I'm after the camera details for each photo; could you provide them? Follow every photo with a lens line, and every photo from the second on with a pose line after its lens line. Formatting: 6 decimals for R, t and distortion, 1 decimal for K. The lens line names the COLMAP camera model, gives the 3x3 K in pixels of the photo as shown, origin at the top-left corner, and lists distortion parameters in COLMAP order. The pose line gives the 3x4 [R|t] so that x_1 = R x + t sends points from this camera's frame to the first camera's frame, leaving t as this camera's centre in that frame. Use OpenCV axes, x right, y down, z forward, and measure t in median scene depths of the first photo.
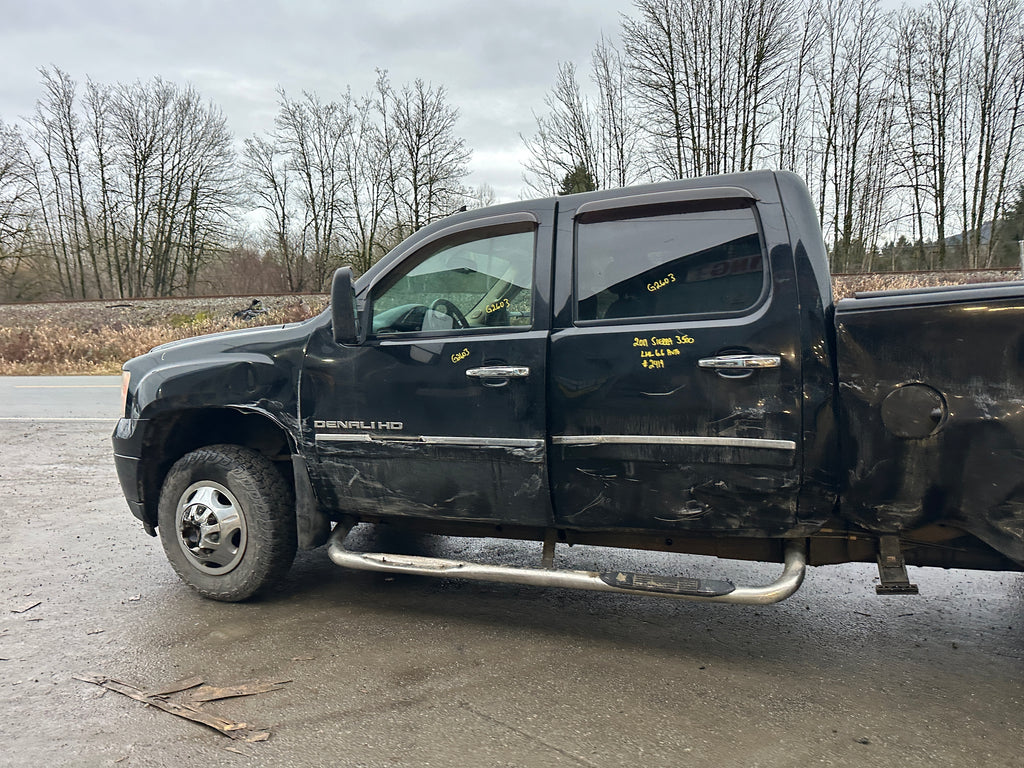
lens RADIAL K [[722.1, 0, 506.7], [0, 722.1, 383.2], [0, 0, 1]] dist [0.064820, -0.075699]
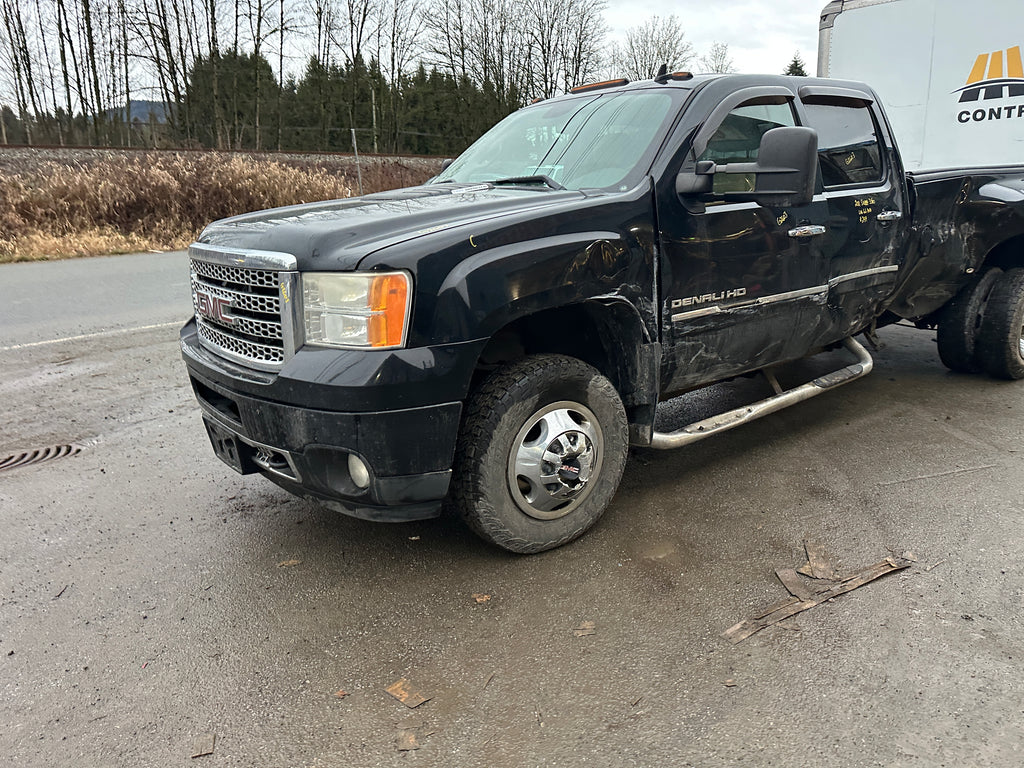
lens RADIAL K [[726.3, 0, 504.1], [0, 726.3, 376.9], [0, 0, 1]] dist [0.039147, -0.041994]
pose [[0.516222, -0.208862, 0.830597, -1.087775], [0.070577, 0.976884, 0.201784, -0.050118], [-0.853542, -0.045544, 0.519030, 0.673005]]
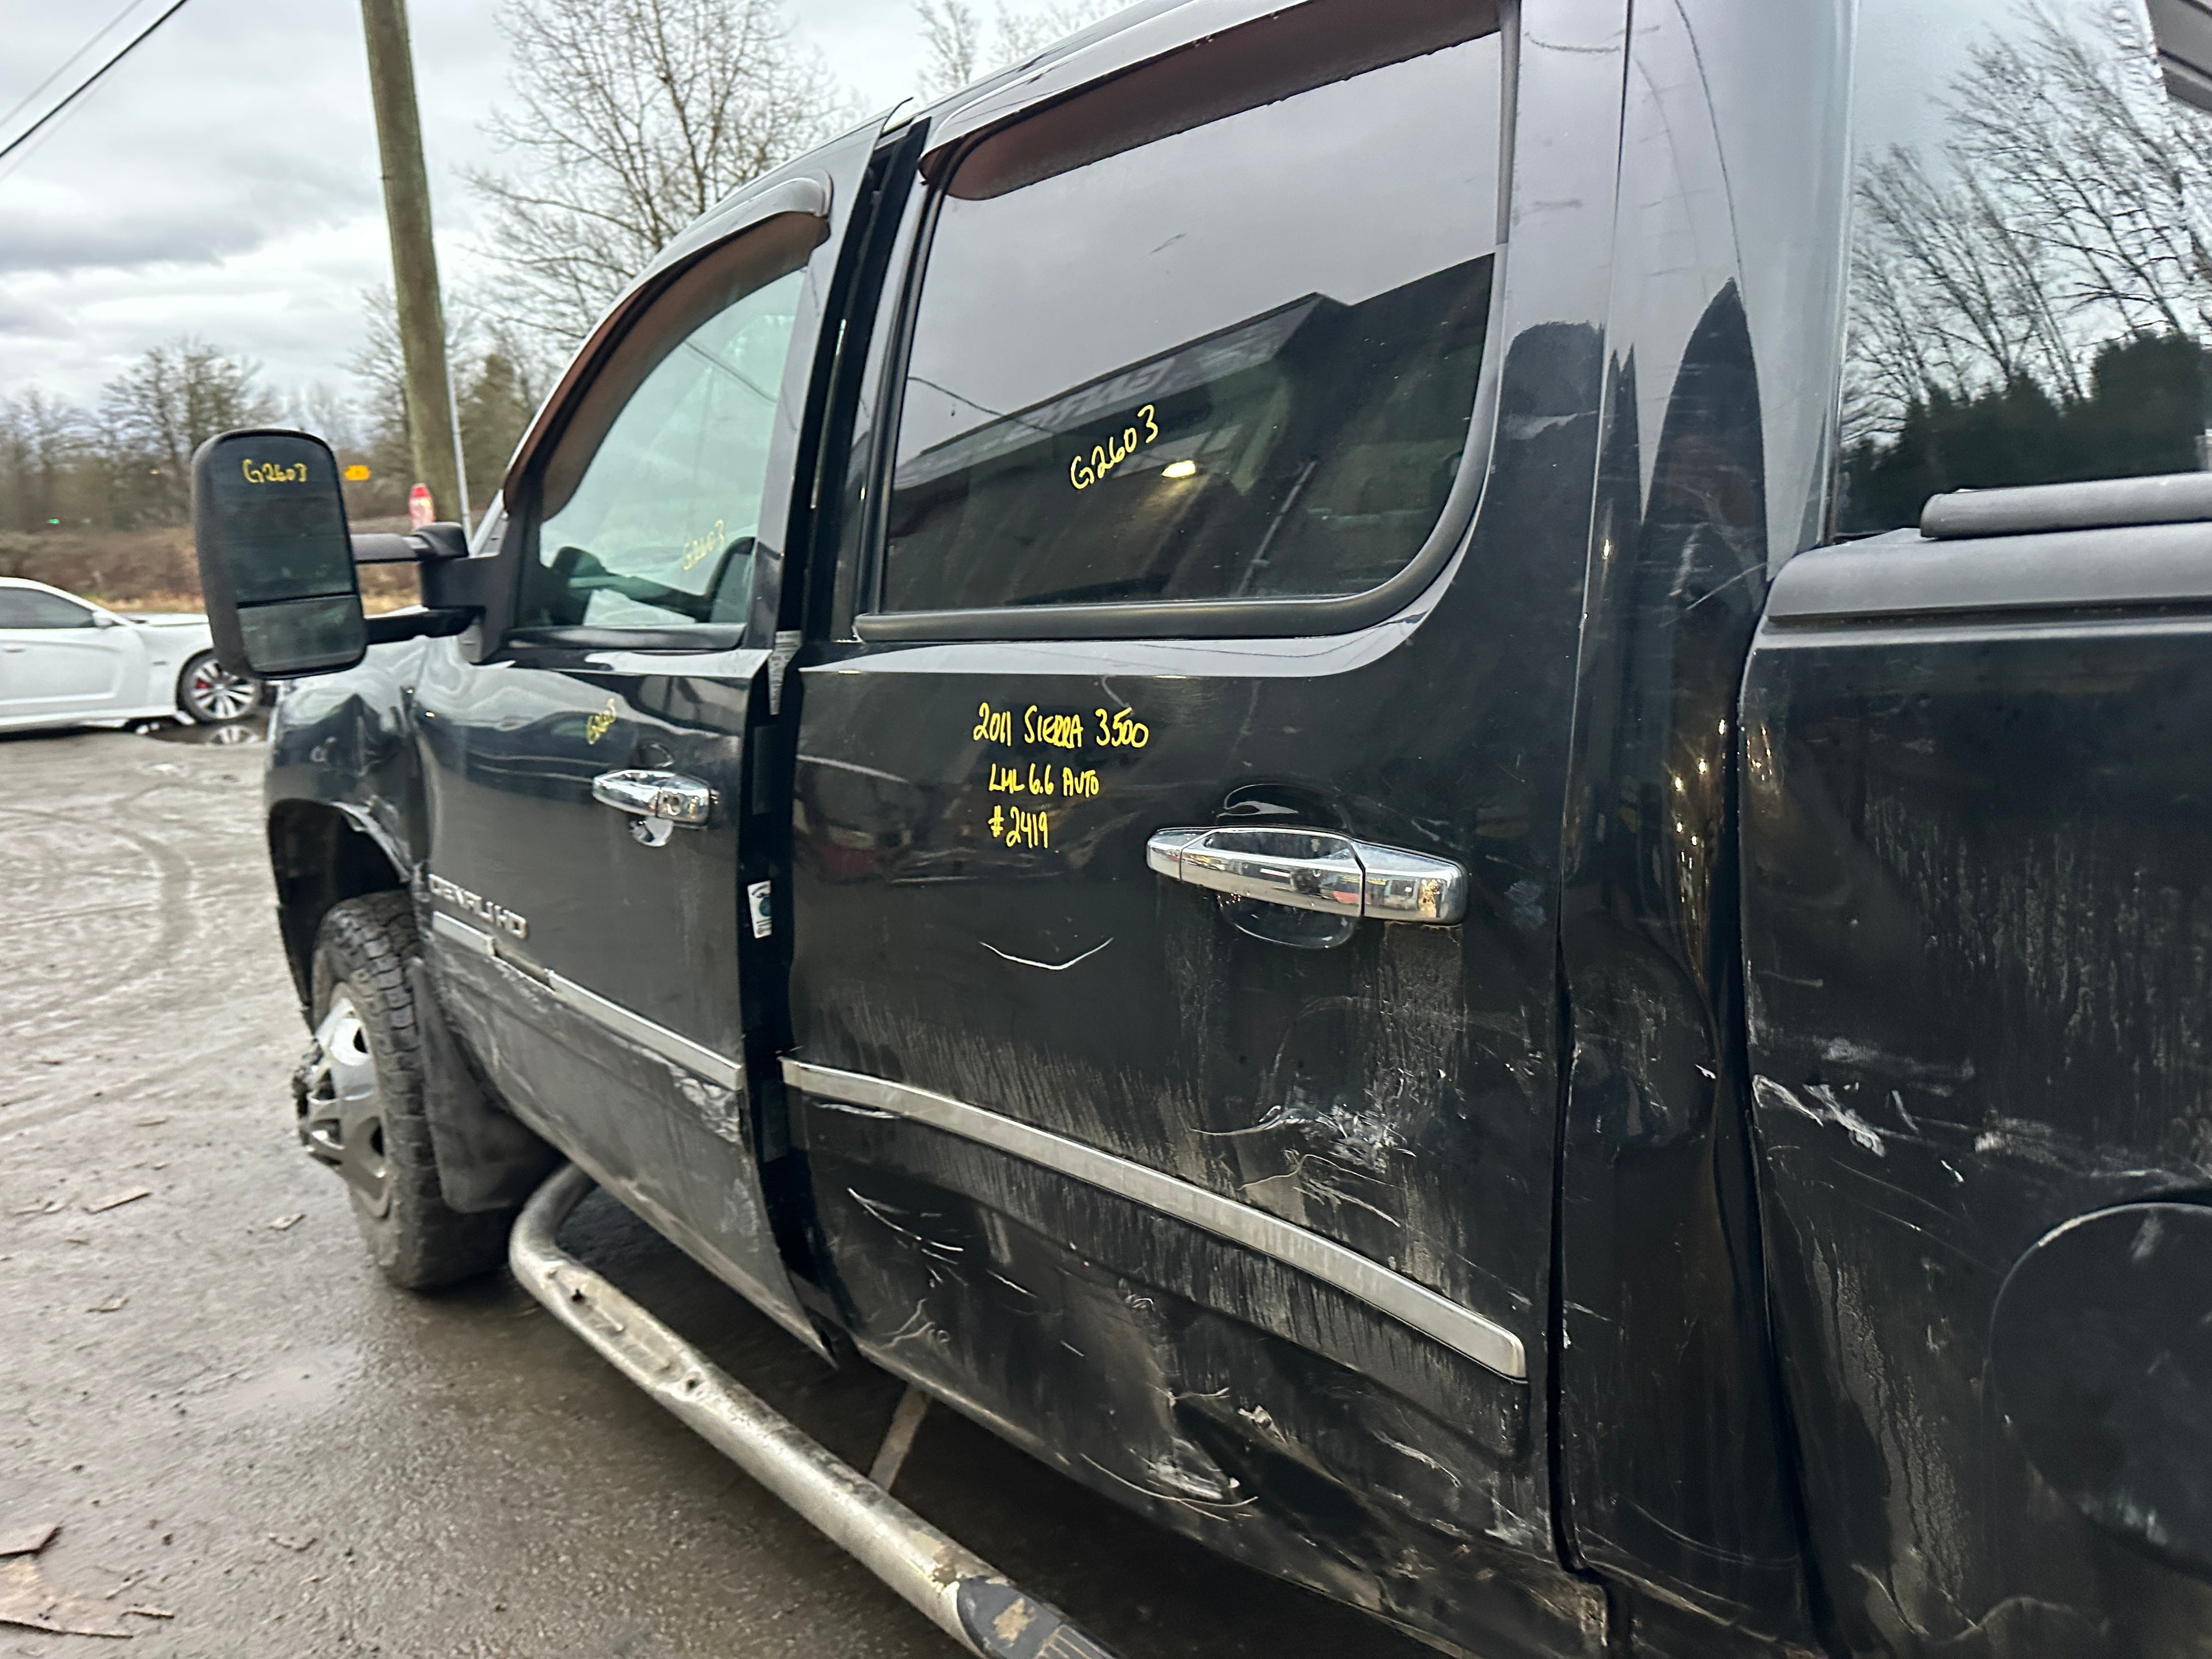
lens RADIAL K [[1560.7, 0, 1112.6], [0, 1560.7, 822.7], [0, 0, 1]] dist [0.039972, -0.043777]
pose [[0.882300, 0.074494, -0.464754, 0.359212], [-0.016550, 0.991696, 0.127537, -0.071518], [0.470396, -0.104834, 0.876206, 0.469851]]
